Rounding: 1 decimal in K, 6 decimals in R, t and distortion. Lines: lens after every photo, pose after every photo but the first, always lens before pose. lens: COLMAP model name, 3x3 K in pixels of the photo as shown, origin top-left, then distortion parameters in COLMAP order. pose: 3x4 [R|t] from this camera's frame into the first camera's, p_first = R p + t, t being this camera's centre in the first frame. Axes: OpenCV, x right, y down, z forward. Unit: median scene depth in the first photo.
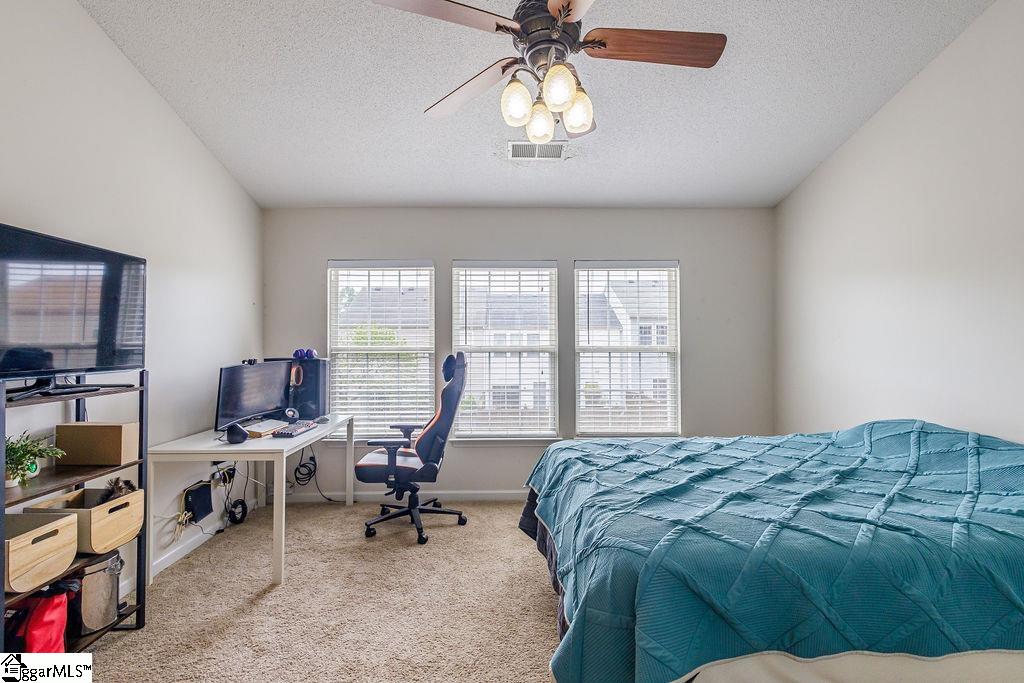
lens RADIAL K [[479.0, 0, 537.3], [0, 479.0, 339.9], [0, 0, 1]] dist [0.014298, -0.006007]
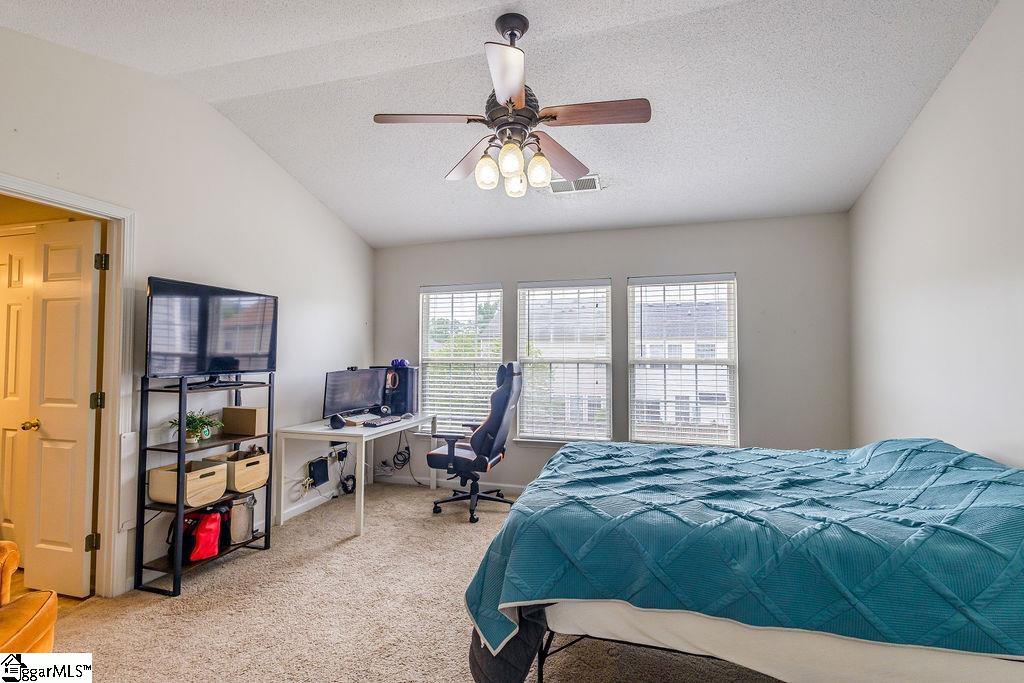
lens RADIAL K [[487.6, 0, 532.0], [0, 487.6, 339.5], [0, 0, 1]] dist [0.003473, 0.000254]
pose [[0.953927, -0.004276, -0.300008, 0.286788], [-0.002812, 0.999727, -0.023191, -0.004276], [0.300026, 0.022966, 0.953655, -0.134733]]
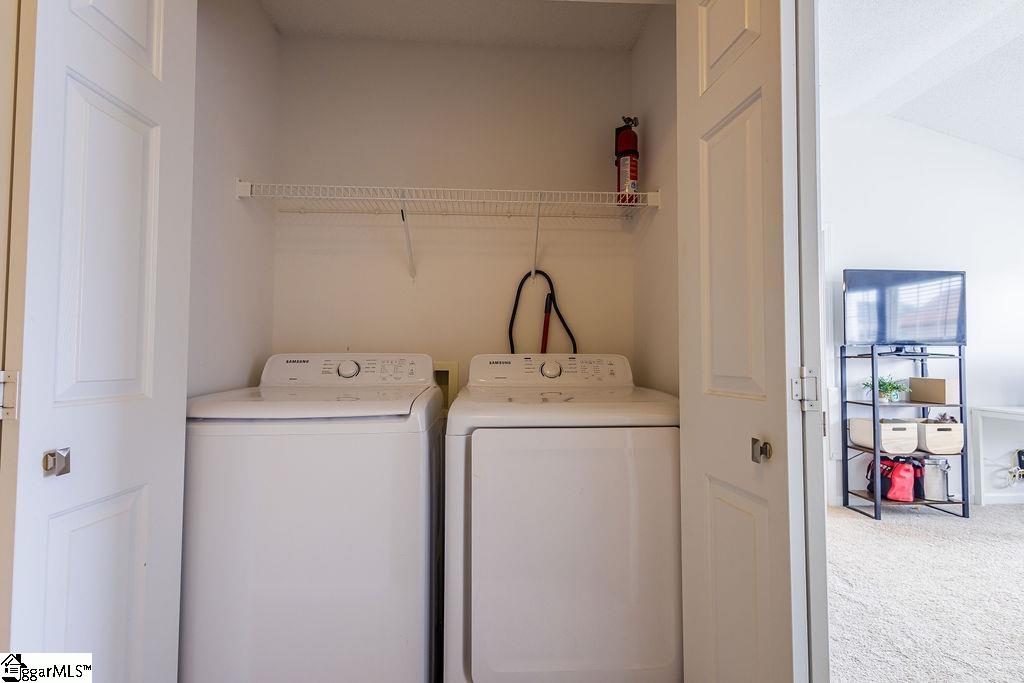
lens RADIAL K [[467.6, 0, 512.0], [0, 467.6, 341.5], [0, 0, 1]] dist [0.001287, 0.000140]
pose [[0.014091, -0.032189, -0.999382, 0.454269], [0.005565, 0.999469, -0.032113, 0.067555], [0.999885, -0.005109, 0.014263, -0.304550]]
